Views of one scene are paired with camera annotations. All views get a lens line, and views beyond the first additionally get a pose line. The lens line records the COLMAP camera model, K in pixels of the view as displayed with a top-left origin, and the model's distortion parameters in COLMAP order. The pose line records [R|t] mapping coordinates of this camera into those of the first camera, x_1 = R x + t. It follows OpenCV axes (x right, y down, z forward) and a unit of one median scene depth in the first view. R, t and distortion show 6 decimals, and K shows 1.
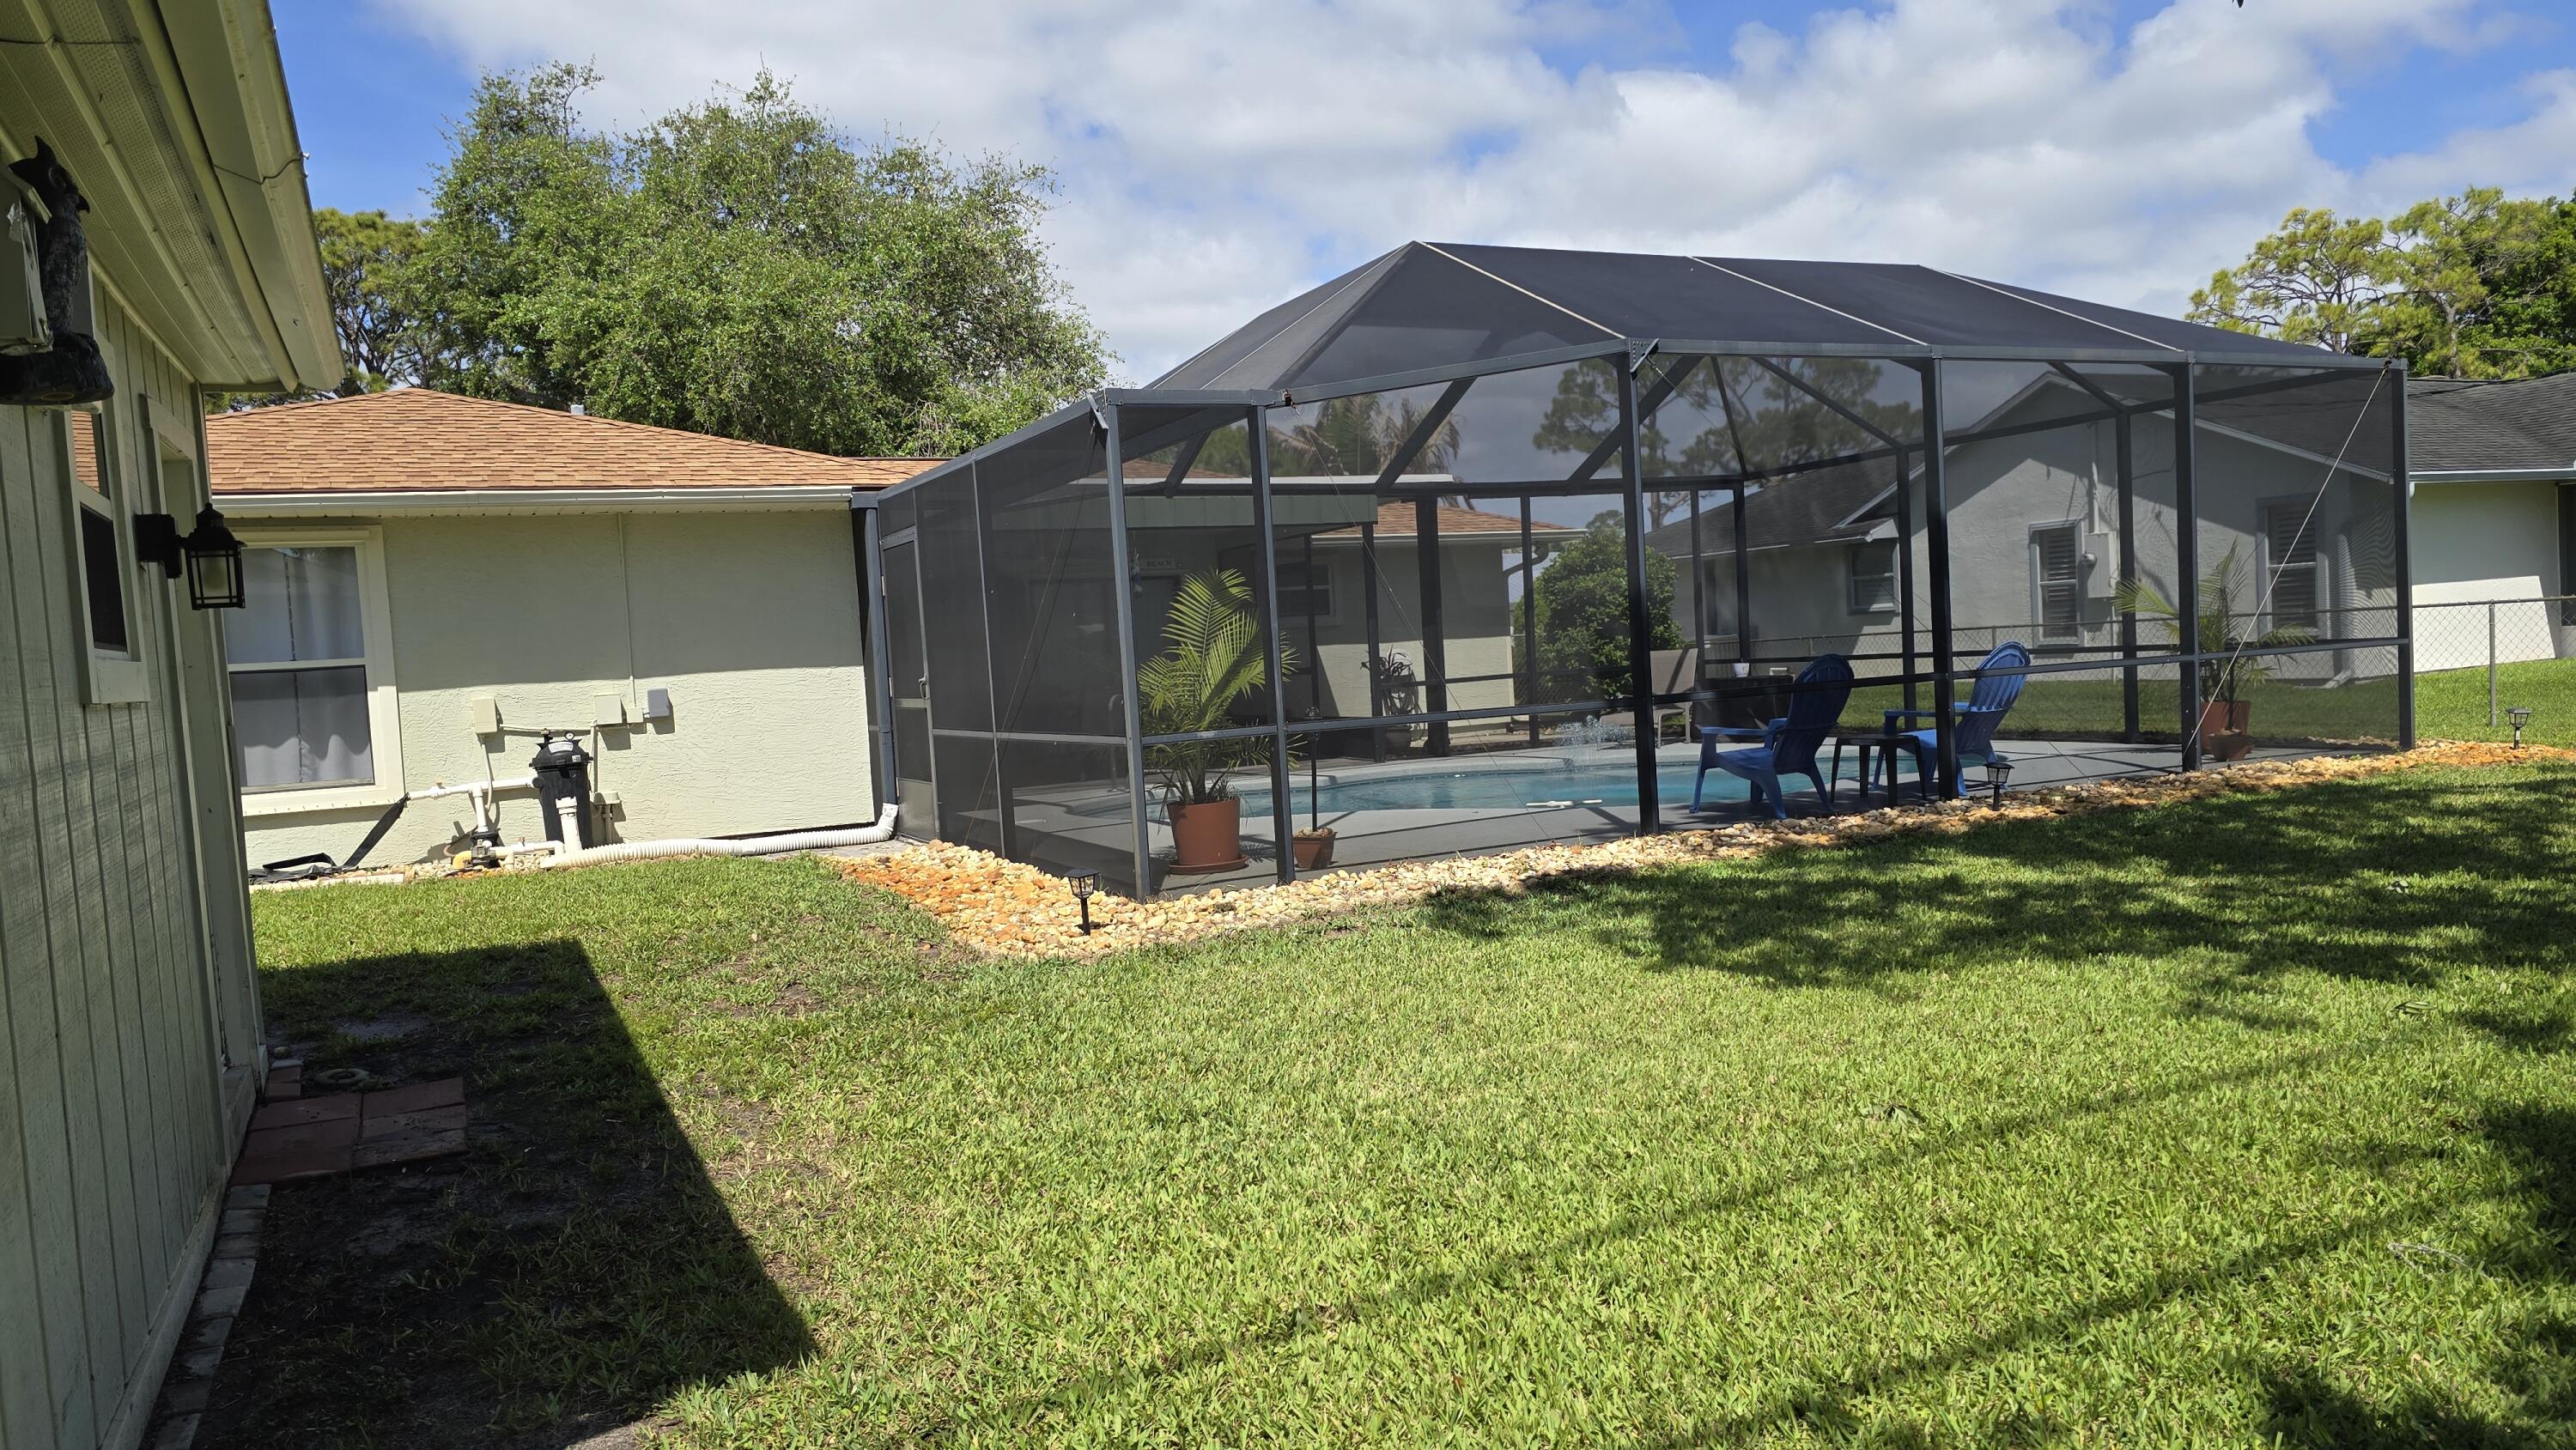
lens RADIAL K [[1728.4, 0, 1296.6], [0, 1728.4, 735.3], [0, 0, 1]] dist [0.083475, -0.088745]
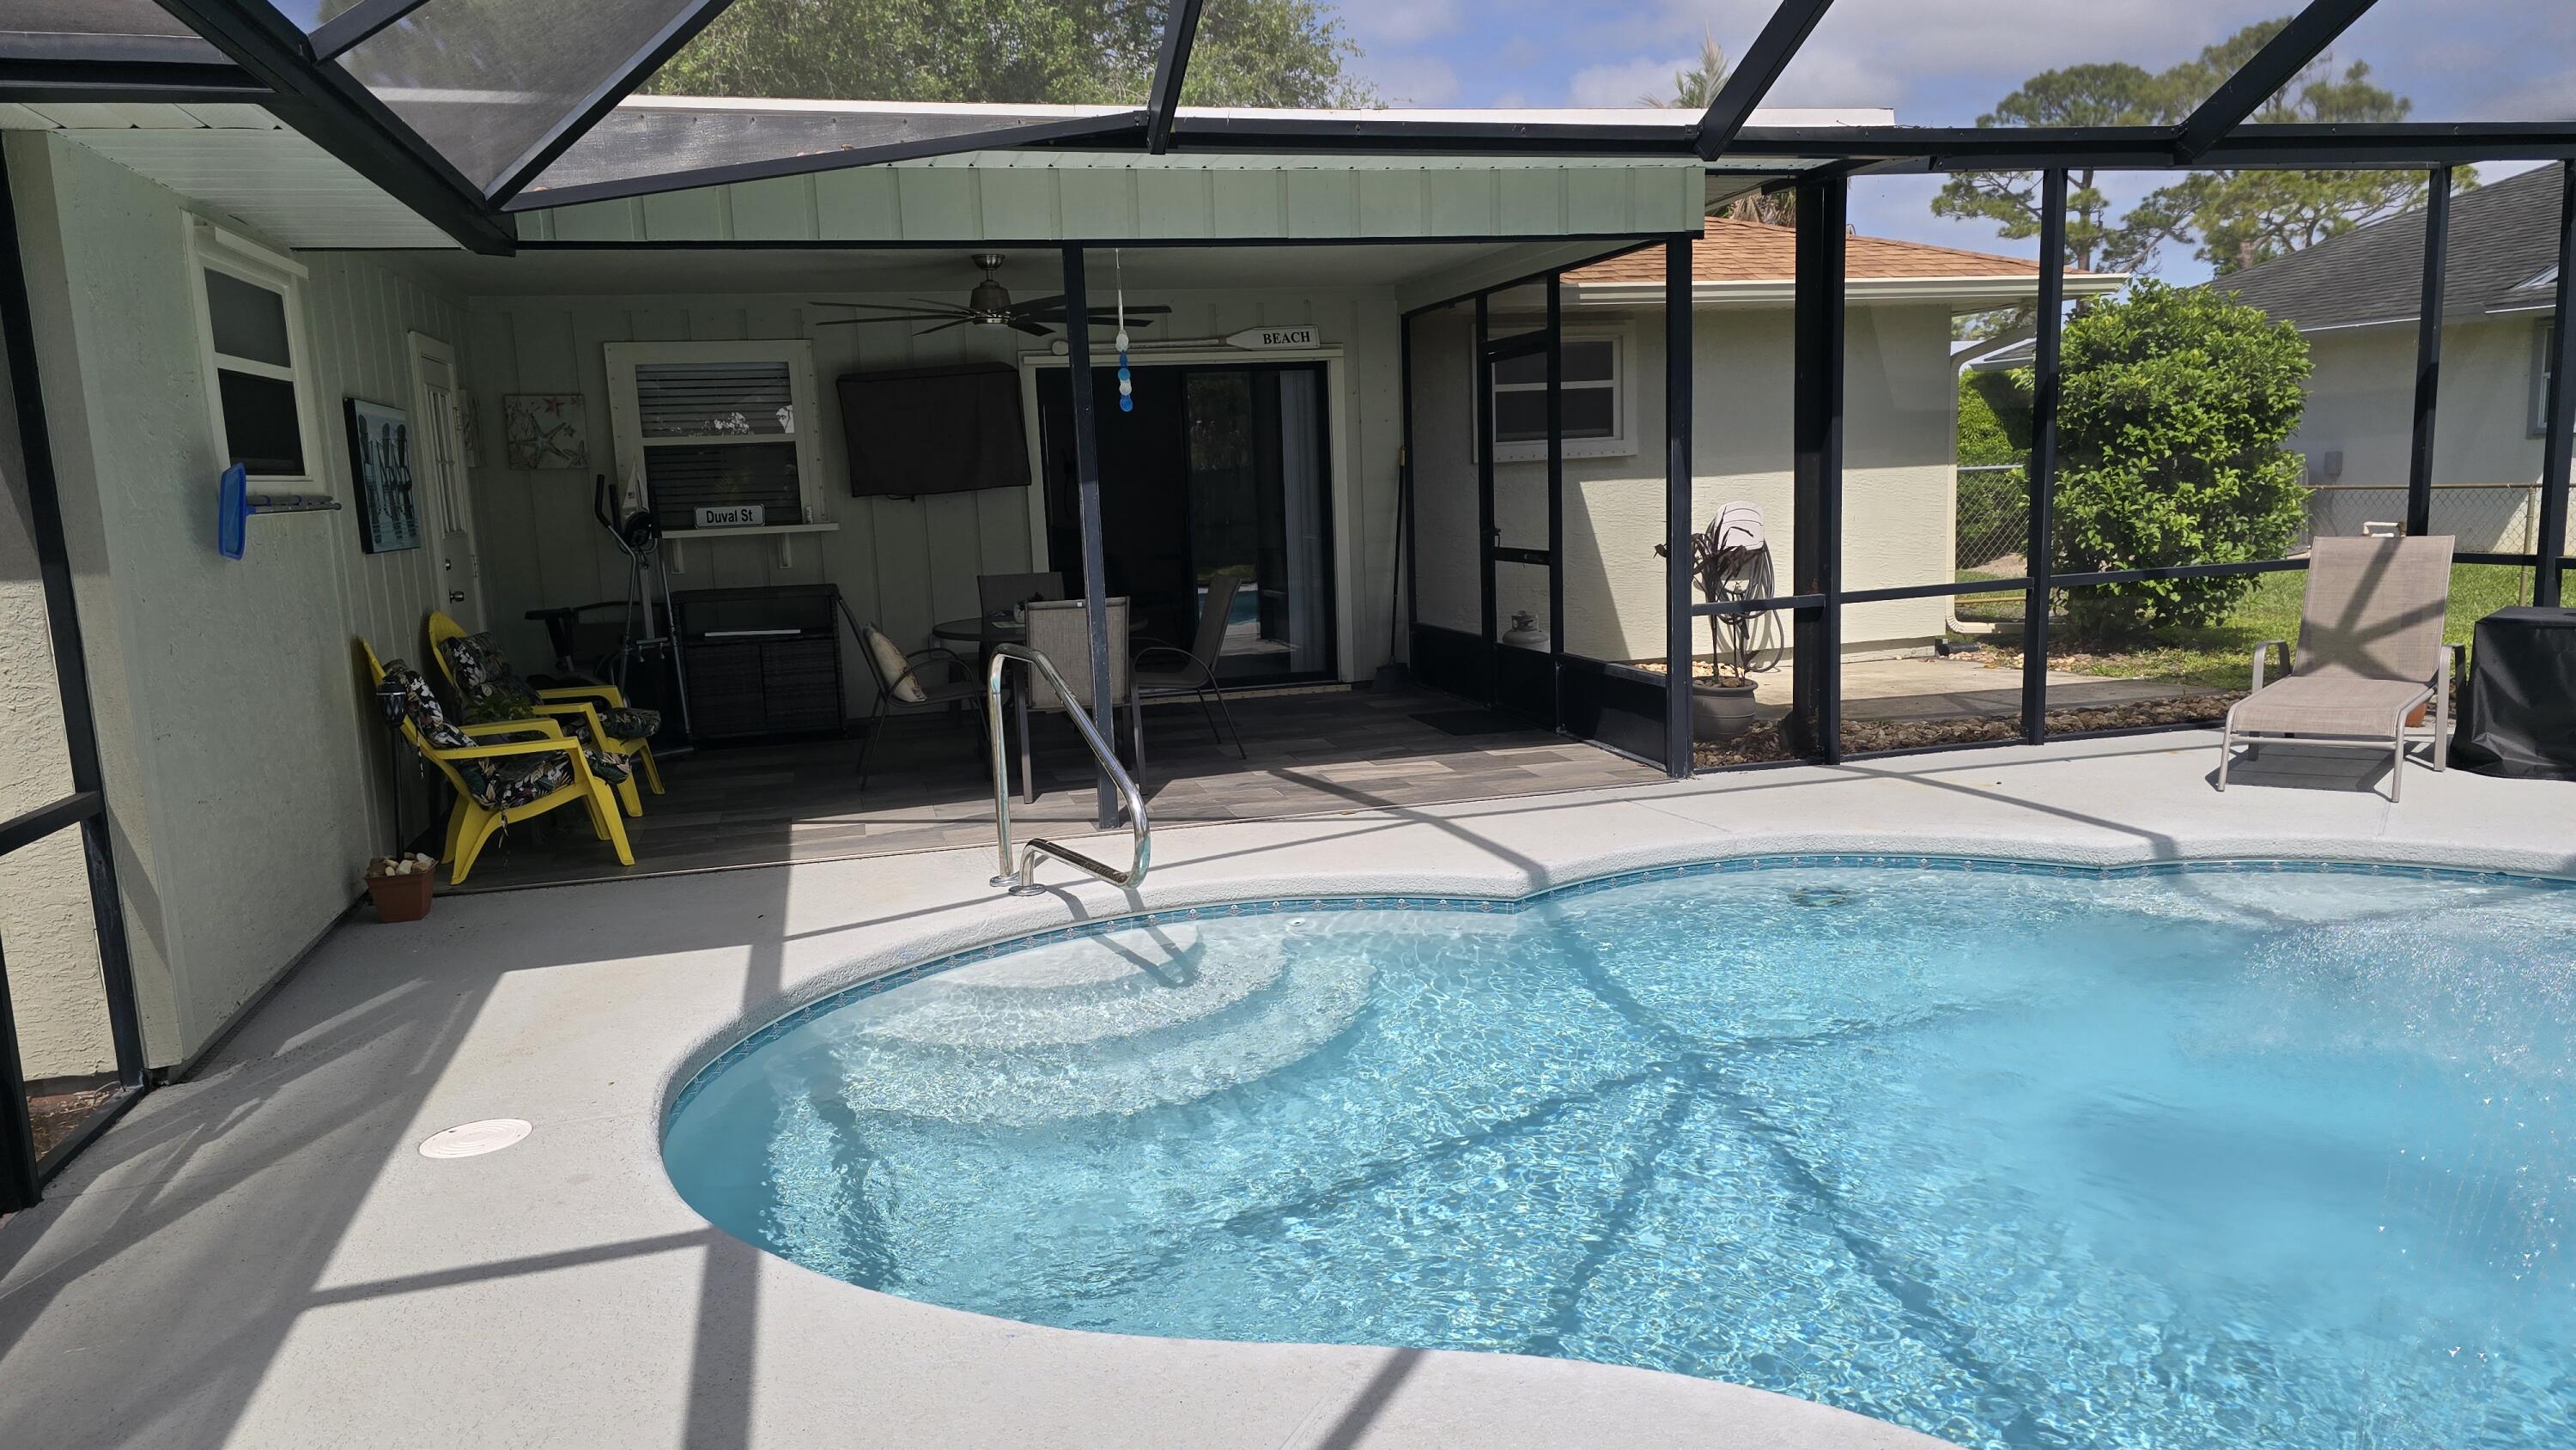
lens RADIAL K [[1728.4, 0, 1265.8], [0, 1728.4, 723.5], [0, 0, 1]] dist [0.083475, -0.088745]
pose [[0.978092, 0.045836, -0.203066, 0.029148], [-0.023681, 0.993625, 0.110216, -0.038697], [0.206823, -0.102993, 0.972942, 0.440846]]
